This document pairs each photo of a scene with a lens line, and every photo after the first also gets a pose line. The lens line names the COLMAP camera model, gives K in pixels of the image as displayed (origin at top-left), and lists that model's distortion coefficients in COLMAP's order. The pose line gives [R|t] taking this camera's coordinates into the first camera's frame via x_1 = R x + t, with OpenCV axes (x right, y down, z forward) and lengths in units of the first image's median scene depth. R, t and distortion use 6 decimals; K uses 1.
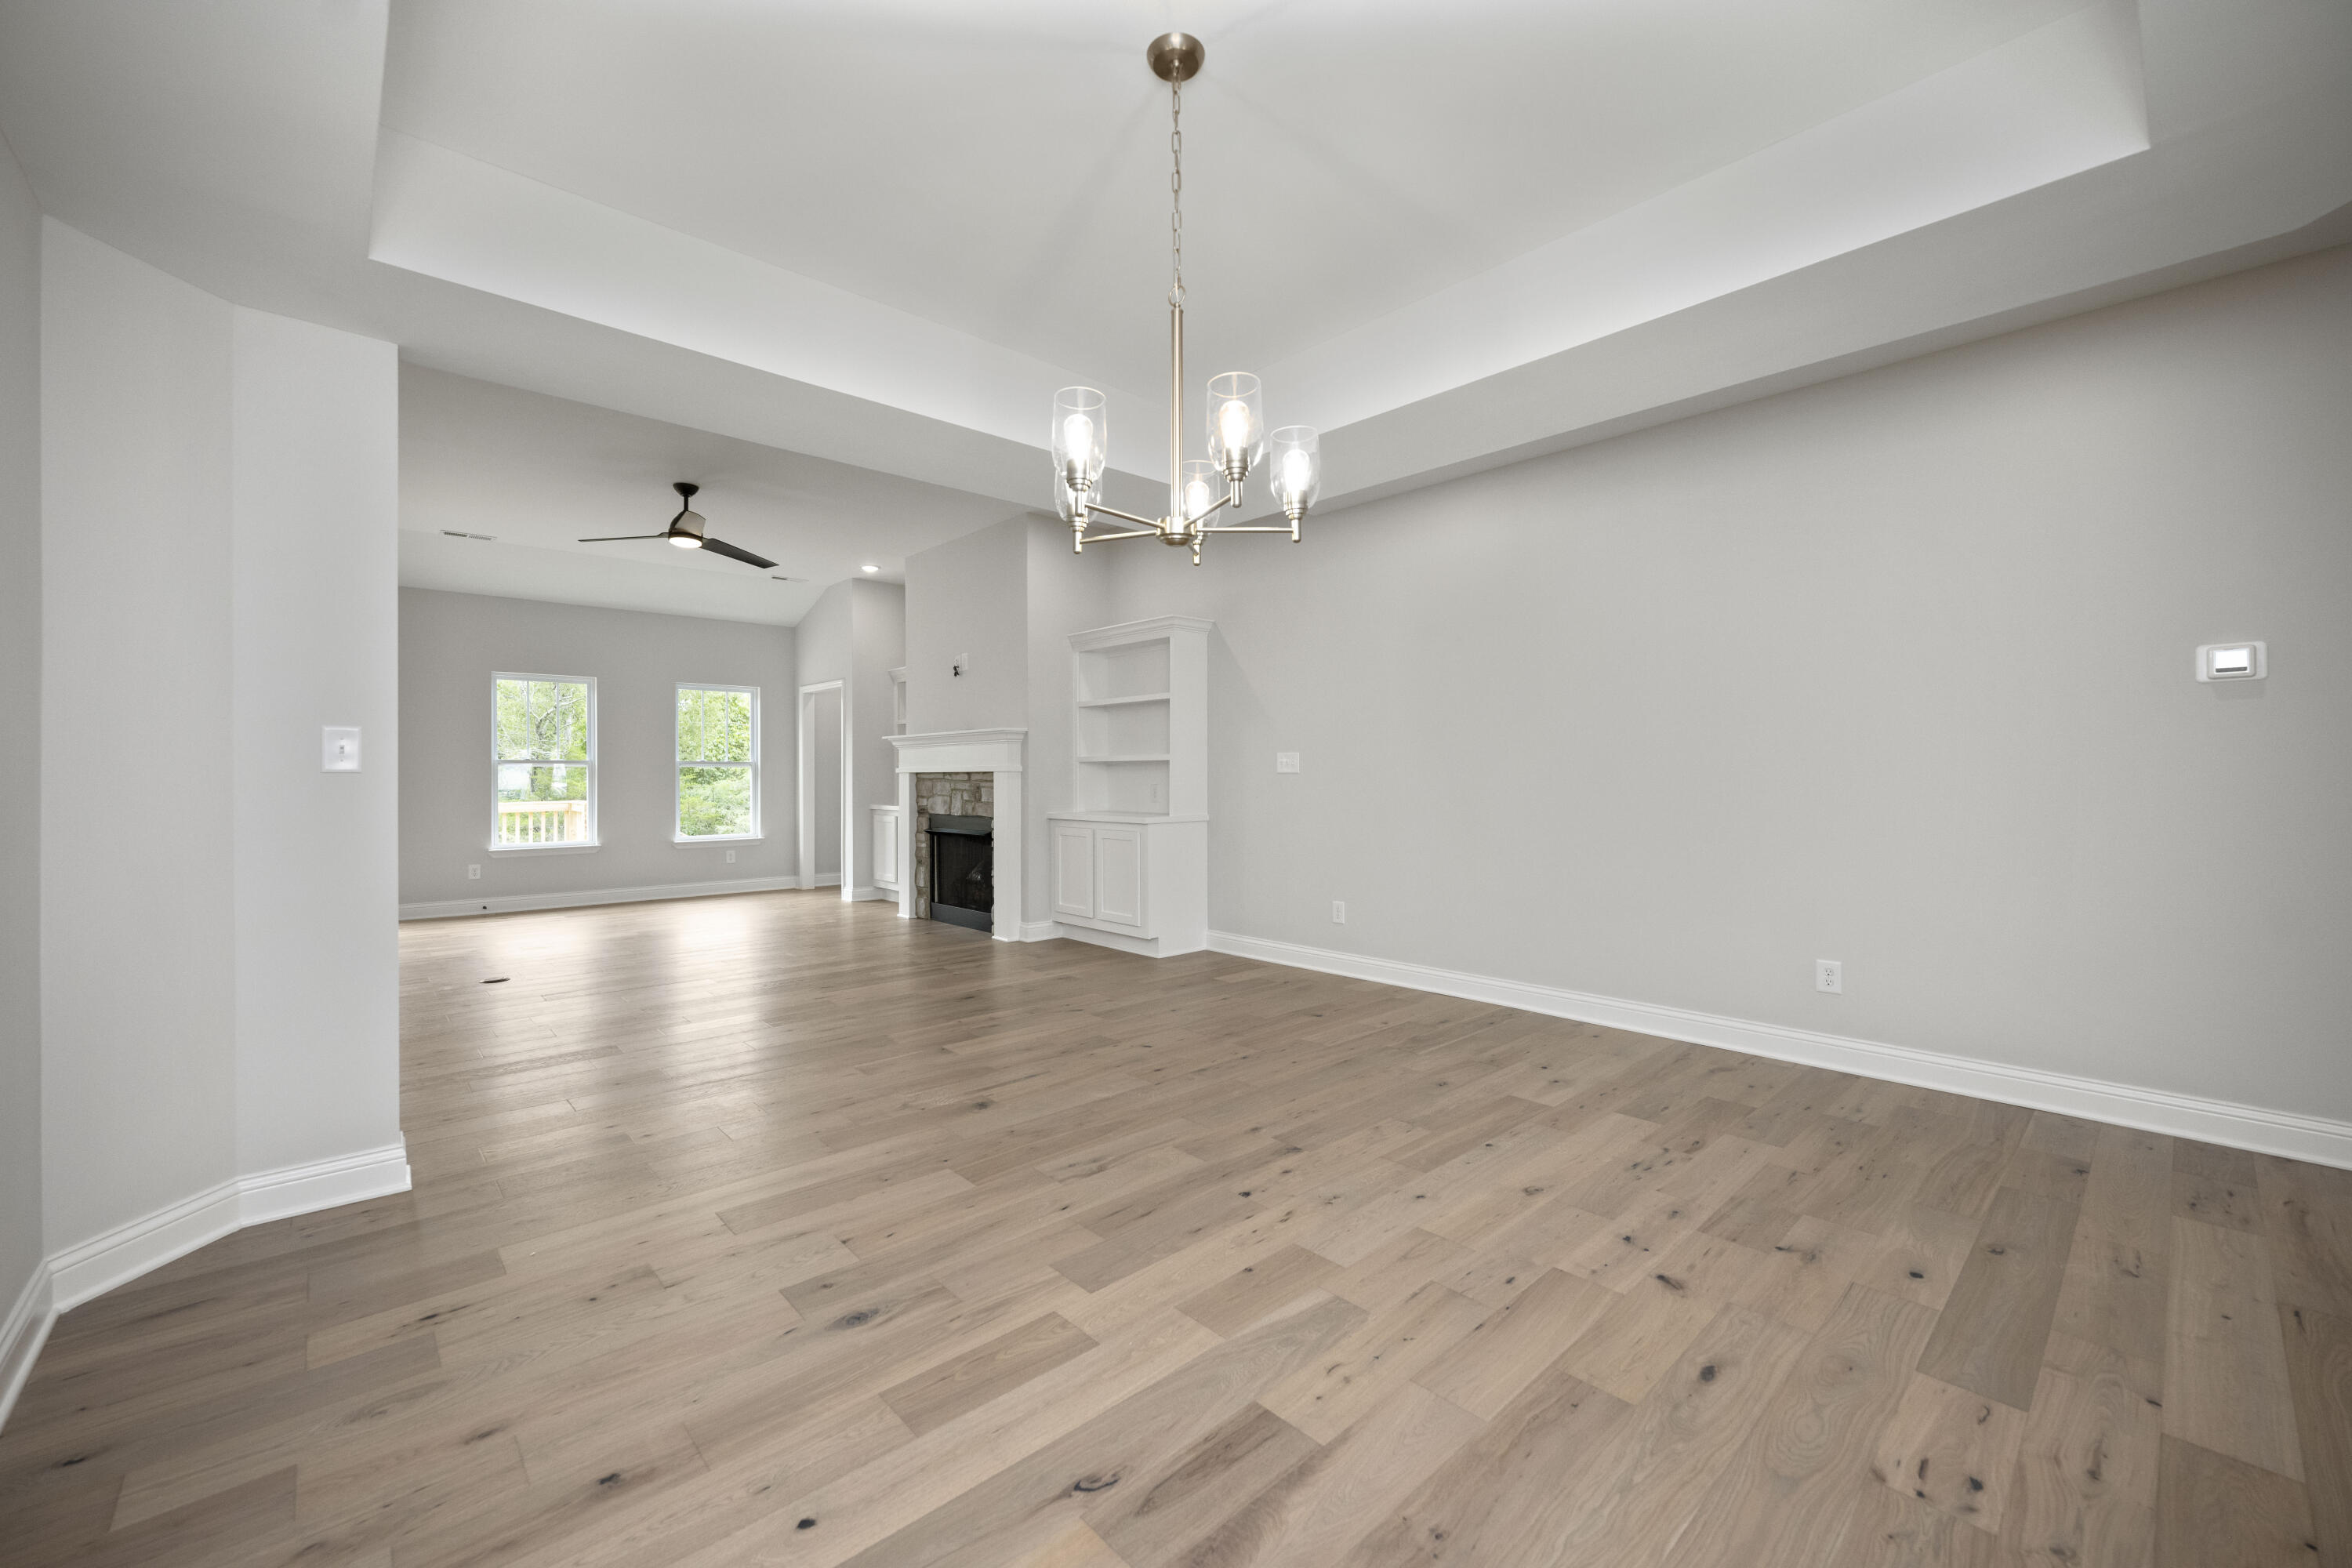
lens RADIAL K [[935.3, 0, 1166.5], [0, 935.3, 776.8], [0, 0, 1]] dist [-0.000899, -0.000249]
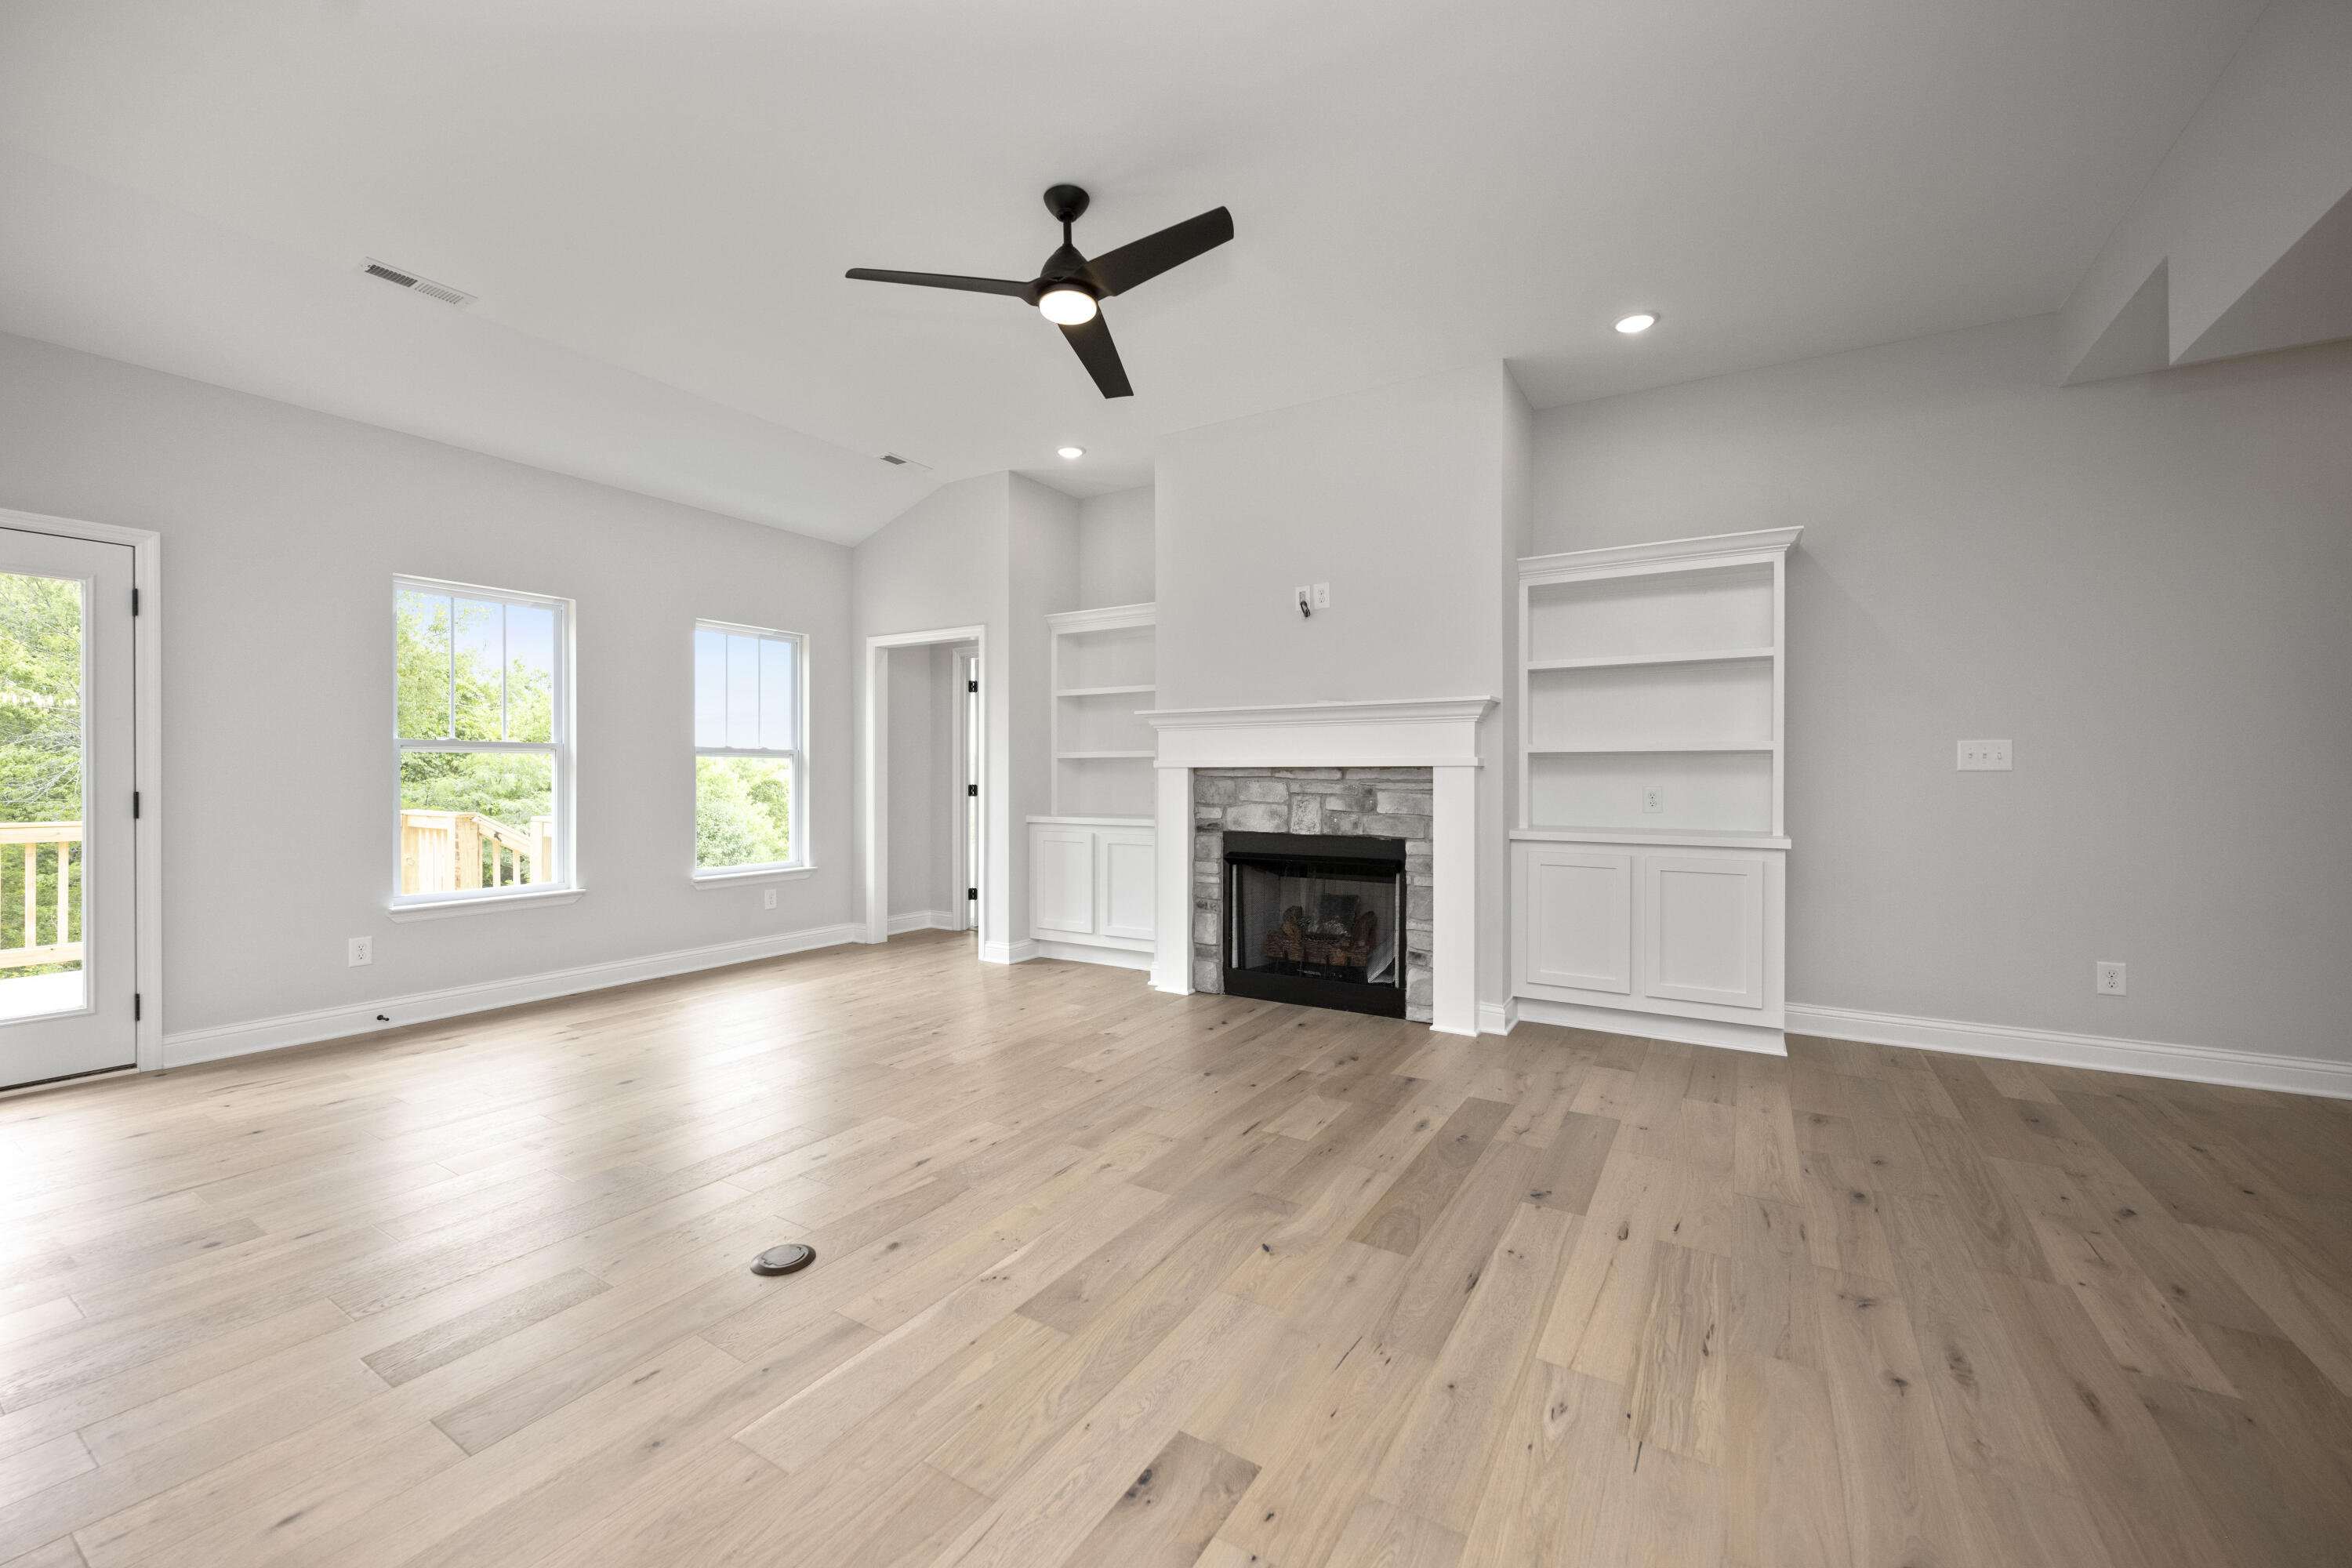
lens RADIAL K [[935.3, 0, 1166.5], [0, 935.3, 776.8], [0, 0, 1]] dist [-0.000899, -0.000249]
pose [[0.961581, 0.003401, 0.274501, -1.054229], [-0.003527, 0.999994, -0.000035, 0.004746], [-0.274499, -0.000935, 0.961587, 0.875362]]
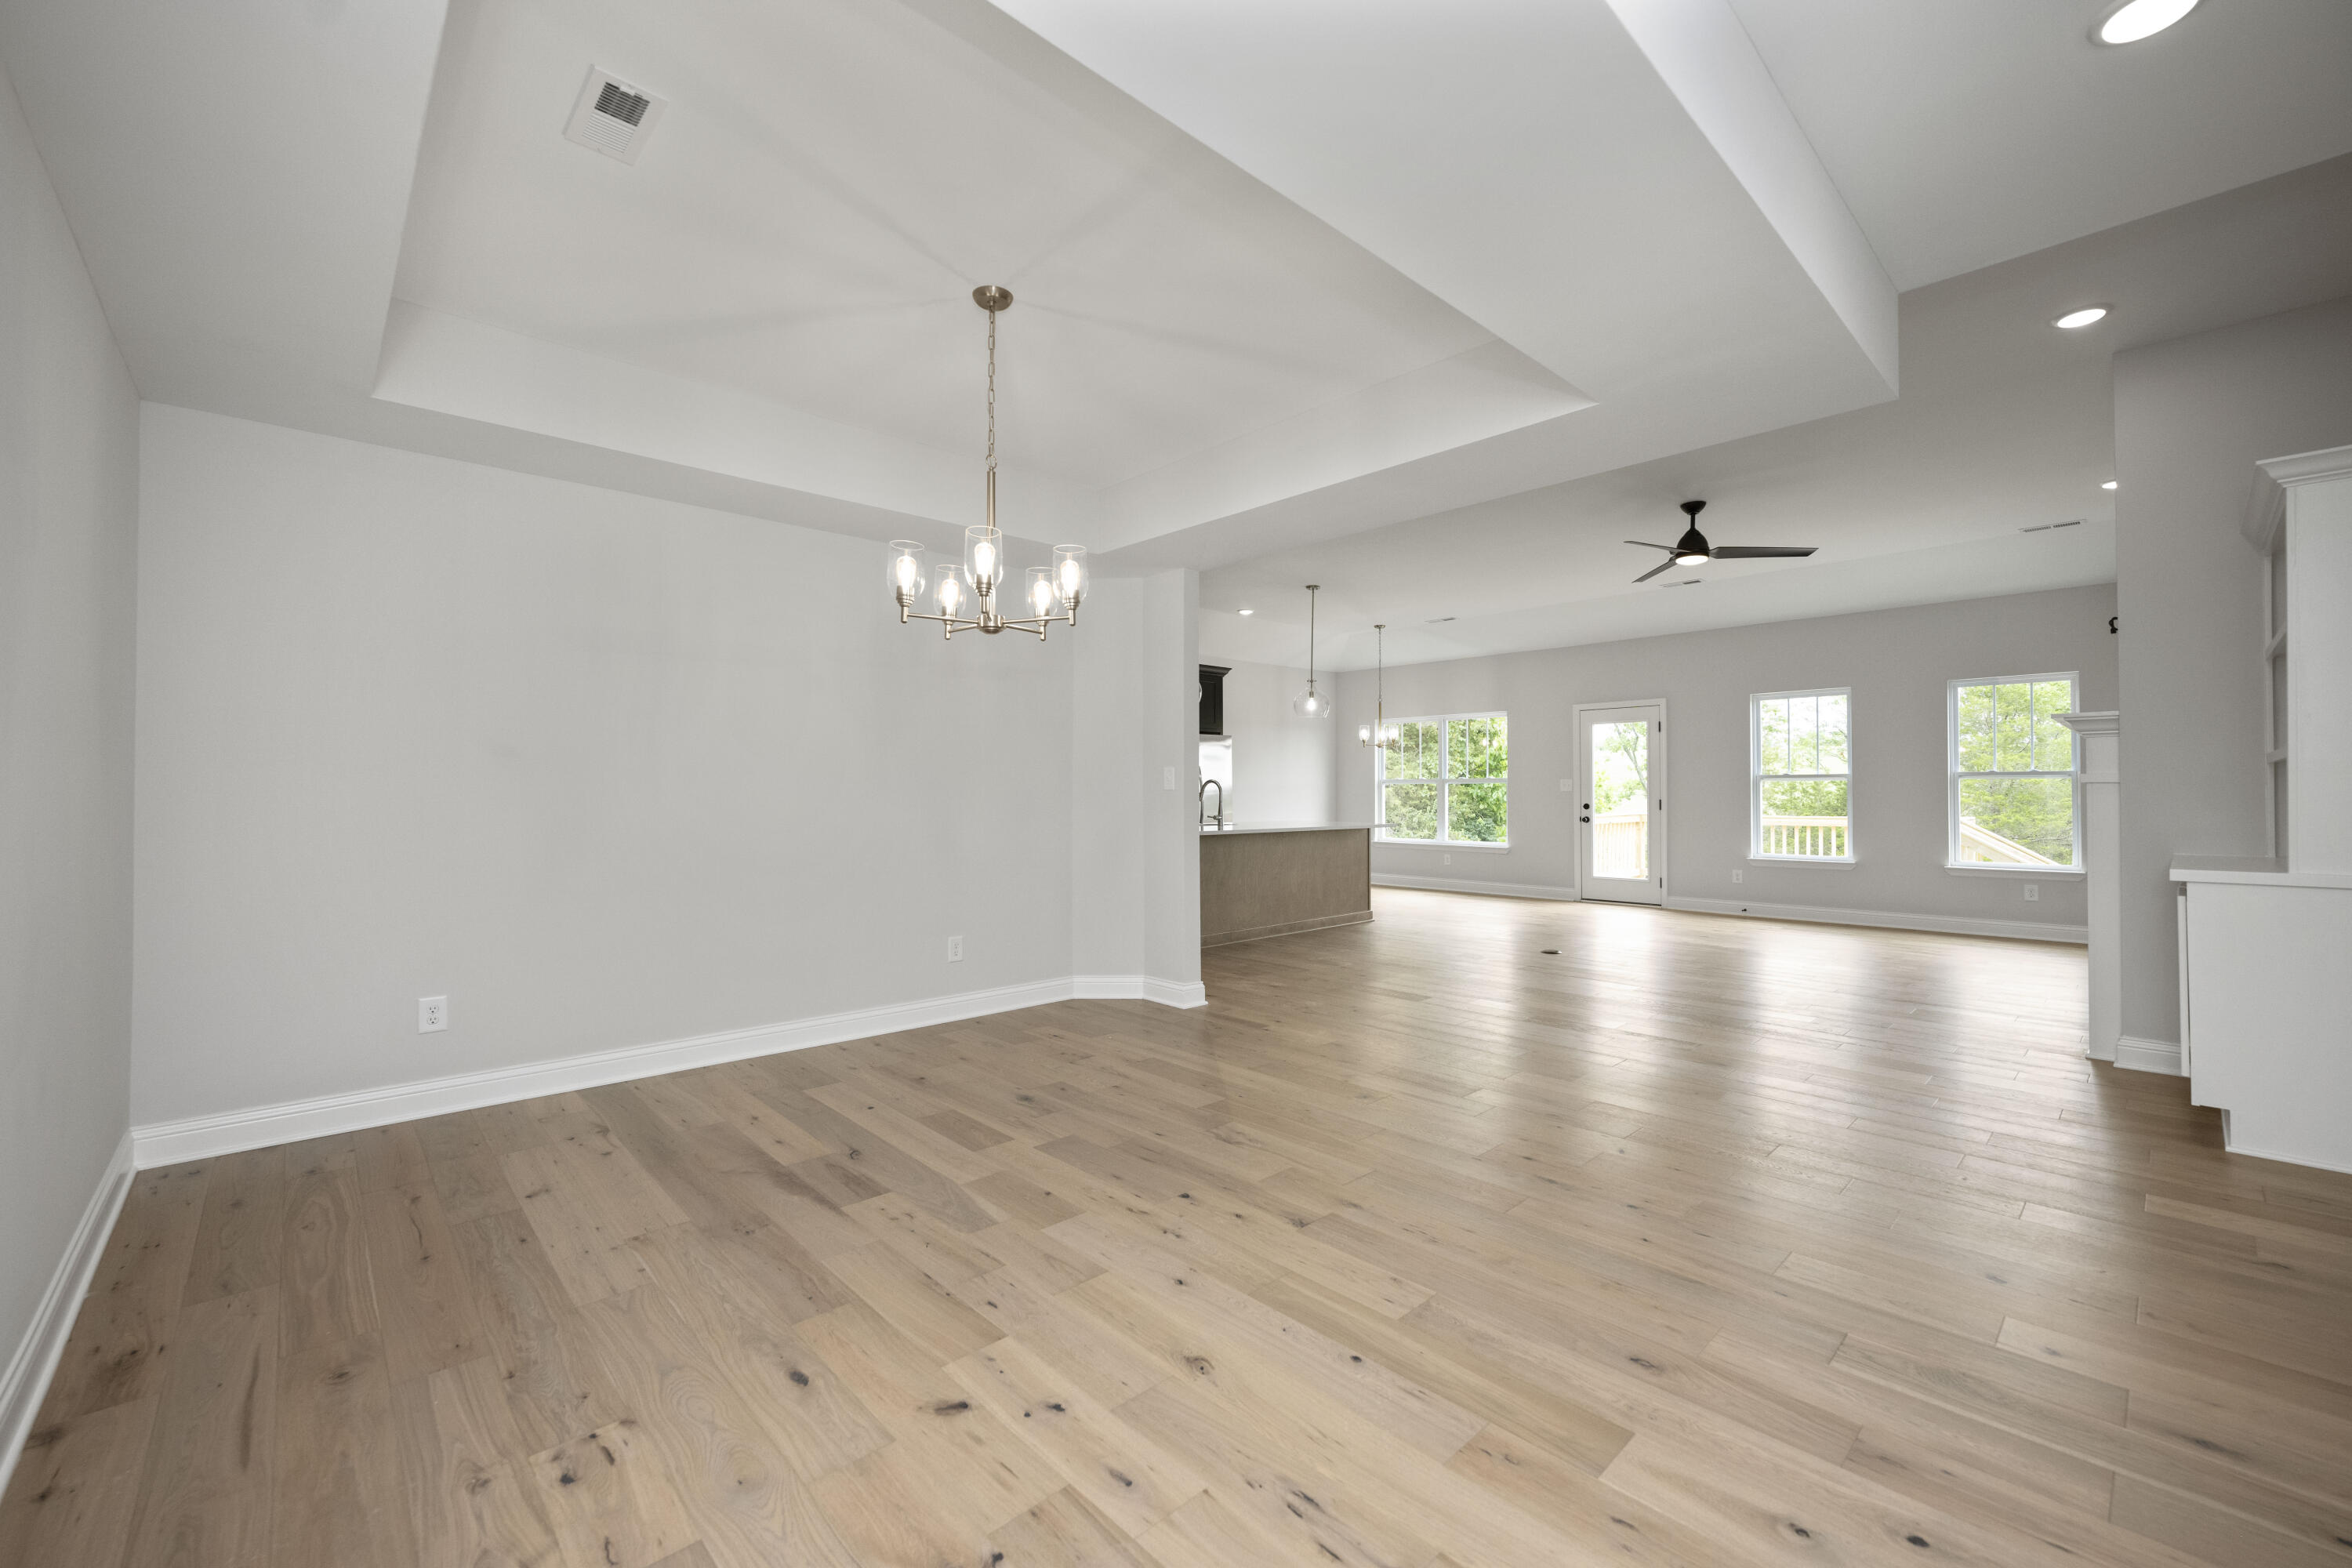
lens RADIAL K [[940.4, 0, 1176.0], [0, 940.4, 784.0], [0, 0, 1]] dist [-0.001438, -0.000099]
pose [[0.013210, -0.006955, -0.999889, 0.867602], [0.000834, 0.999976, -0.006945, -0.002522], [0.999912, -0.000743, 0.013215, 0.750161]]
